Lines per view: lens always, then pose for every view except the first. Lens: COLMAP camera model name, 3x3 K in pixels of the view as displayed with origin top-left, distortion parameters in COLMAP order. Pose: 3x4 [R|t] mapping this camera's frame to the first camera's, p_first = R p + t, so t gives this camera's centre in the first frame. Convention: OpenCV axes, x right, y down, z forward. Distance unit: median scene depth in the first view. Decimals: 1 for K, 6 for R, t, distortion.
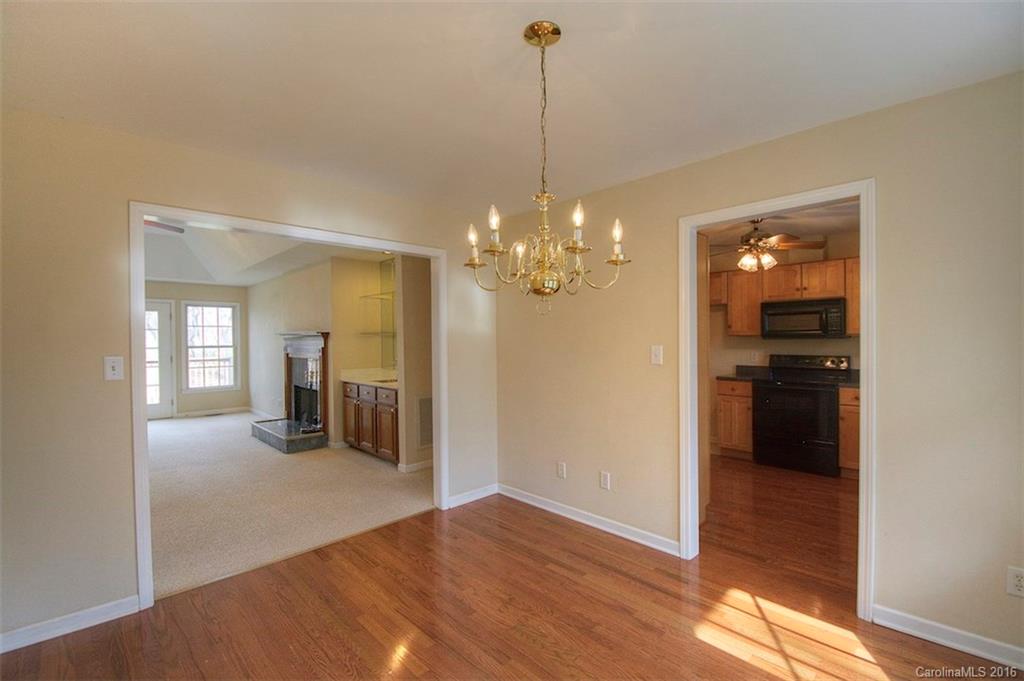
lens RADIAL K [[444.3, 0, 513.1], [0, 444.3, 344.0], [0, 0, 1]] dist [-0.001656, -0.000247]
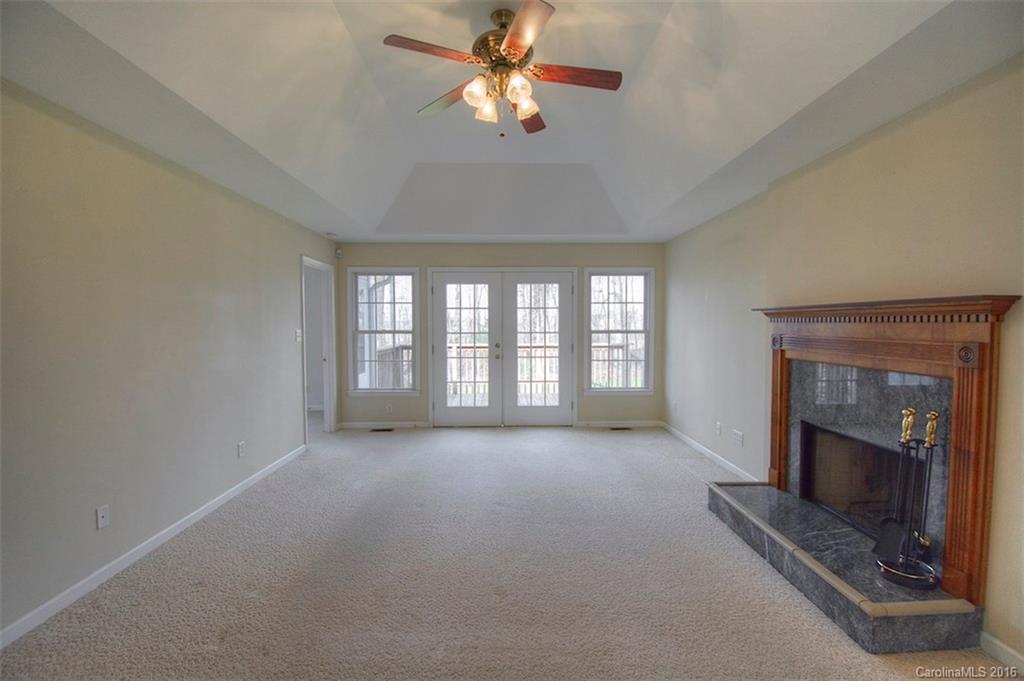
lens RADIAL K [[457.1, 0, 512.0], [0, 457.1, 340.5], [0, 0, 1]] dist [0.001208, -0.000176]
pose [[0.728143, 0.031038, -0.684722, -0.316419], [-0.013437, 0.999429, 0.031014, -0.000300], [0.685293, -0.013382, 0.728144, 0.369426]]
